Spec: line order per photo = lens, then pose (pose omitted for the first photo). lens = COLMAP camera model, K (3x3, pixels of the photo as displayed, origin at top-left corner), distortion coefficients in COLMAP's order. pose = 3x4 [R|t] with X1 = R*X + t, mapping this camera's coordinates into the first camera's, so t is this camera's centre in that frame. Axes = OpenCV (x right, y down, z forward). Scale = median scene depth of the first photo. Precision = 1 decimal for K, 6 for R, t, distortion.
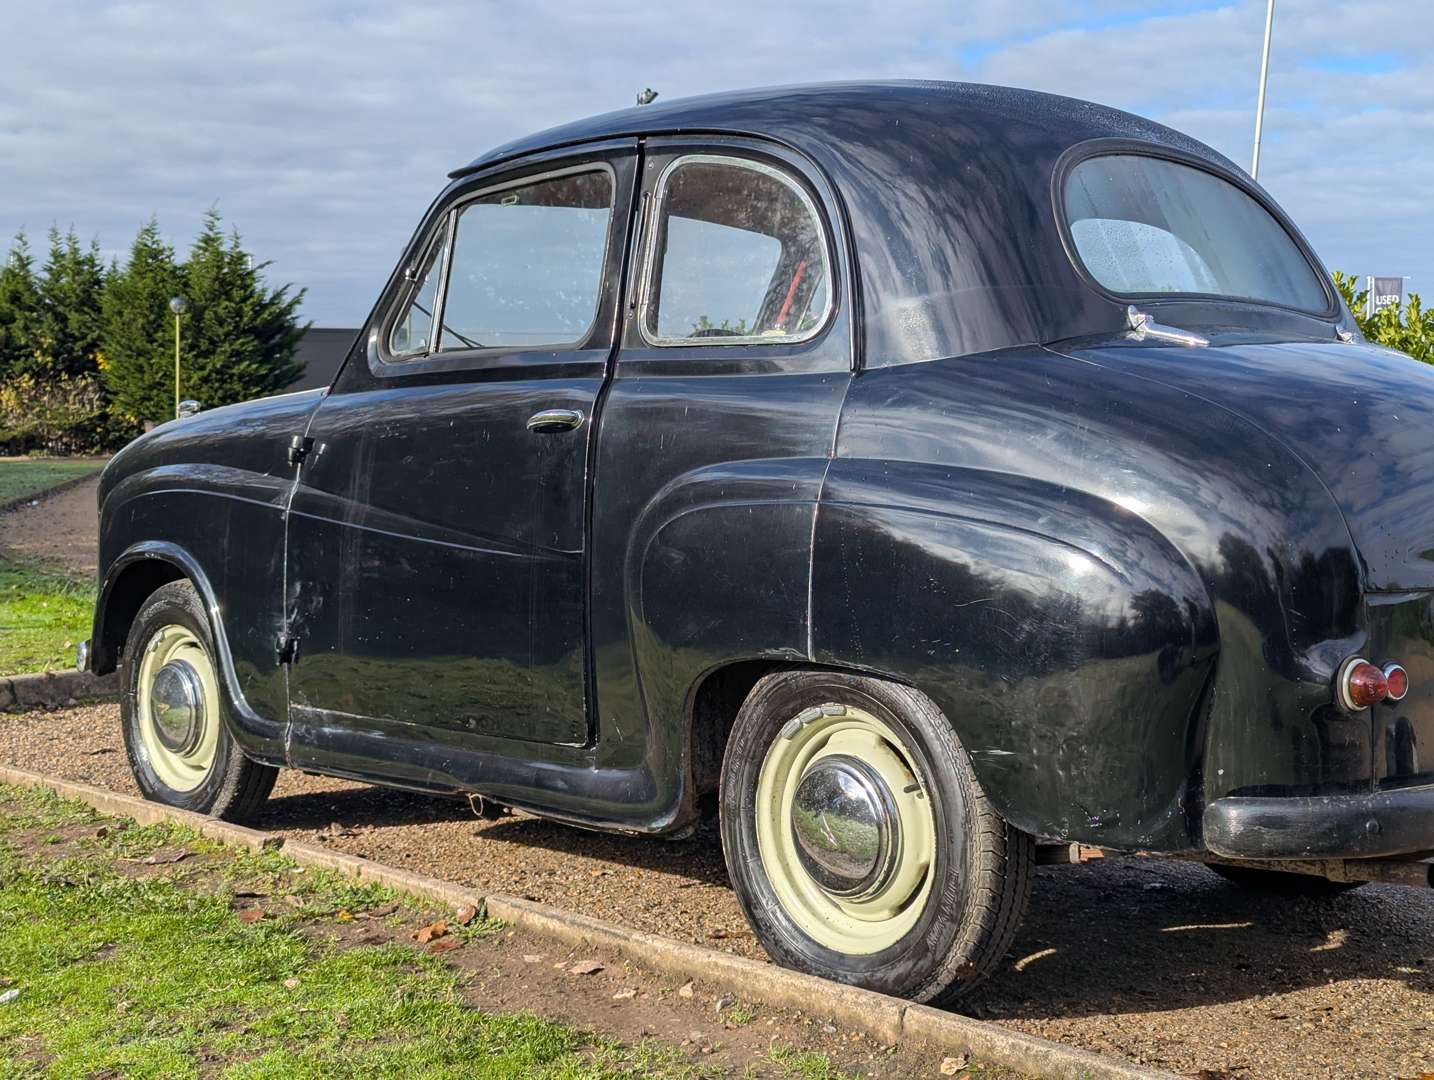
lens RADIAL K [[2026.9, 0, 717.0], [0, 2026.9, 540.0], [0, 0, 1]] dist [0.132730, -0.312473]
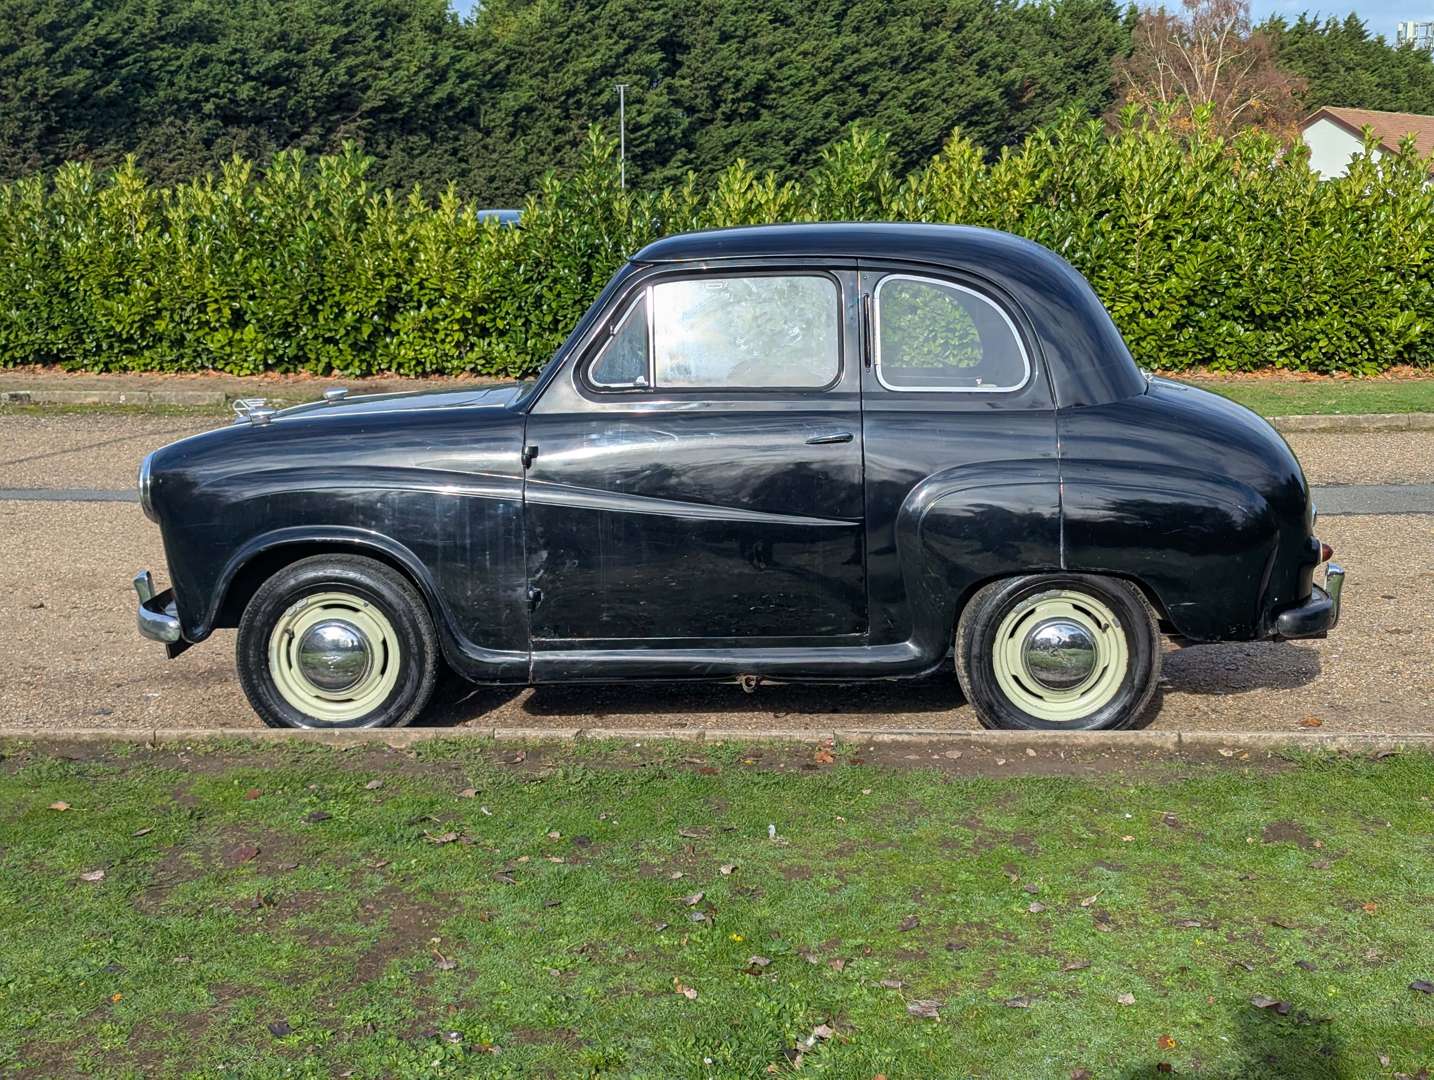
lens RADIAL K [[2017.9, 0, 720.2], [0, 2017.9, 563.1], [0, 0, 1]] dist [0.102764, -0.272743]
pose [[0.709639, -0.110635, 0.695825, -1.307568], [0.037091, 0.992091, 0.119914, -0.160101], [-0.703589, -0.059287, 0.708130, -0.081320]]
